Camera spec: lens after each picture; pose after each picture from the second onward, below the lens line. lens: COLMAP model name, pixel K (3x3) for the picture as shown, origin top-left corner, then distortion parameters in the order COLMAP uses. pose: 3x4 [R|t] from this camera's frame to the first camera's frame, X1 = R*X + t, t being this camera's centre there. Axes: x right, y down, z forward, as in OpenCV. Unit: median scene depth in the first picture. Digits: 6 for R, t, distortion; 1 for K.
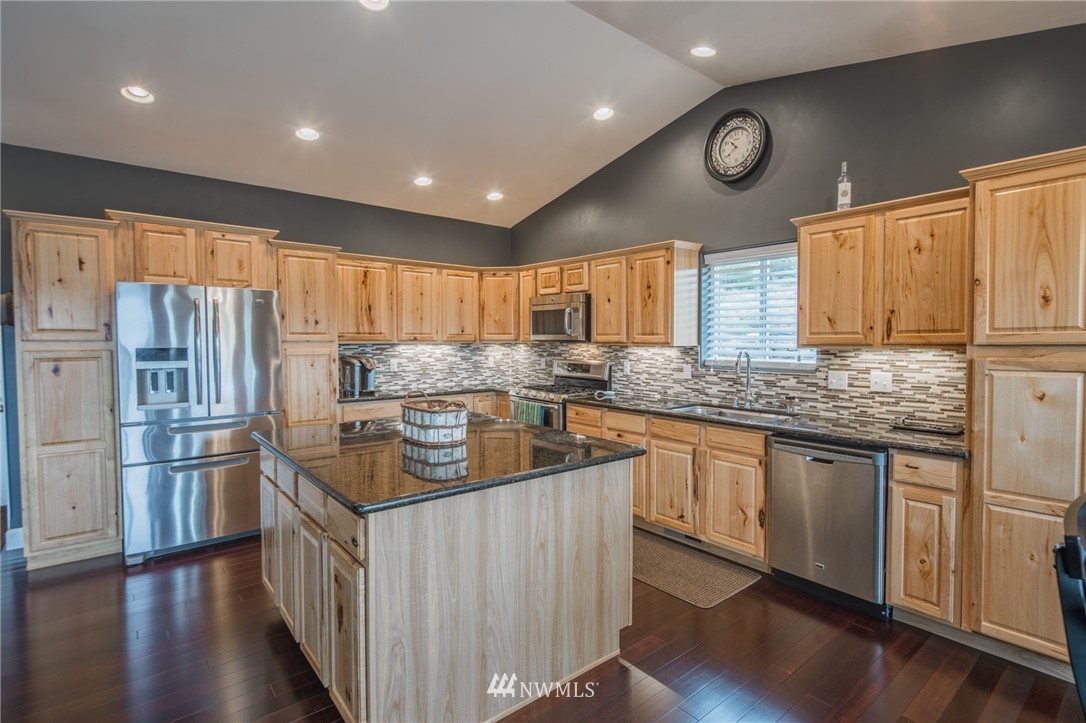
lens RADIAL K [[523.4, 0, 541.3], [0, 523.4, 358.2], [0, 0, 1]] dist [0.003945, -0.000894]
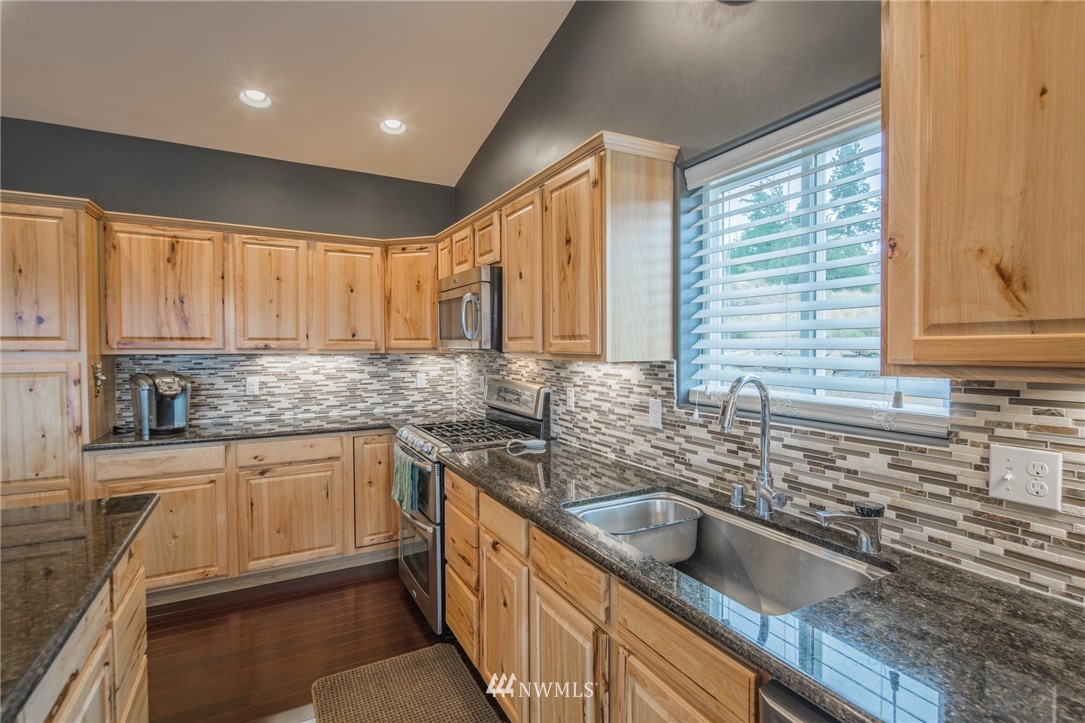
lens RADIAL K [[522.9, 0, 546.8], [0, 522.9, 358.9], [0, 0, 1]] dist [0.003945, -0.000894]
pose [[0.985617, 0.003039, -0.168970, 0.258075], [-0.005320, 0.999901, -0.013049, -0.018156], [0.168913, 0.013761, 0.985535, 0.492870]]
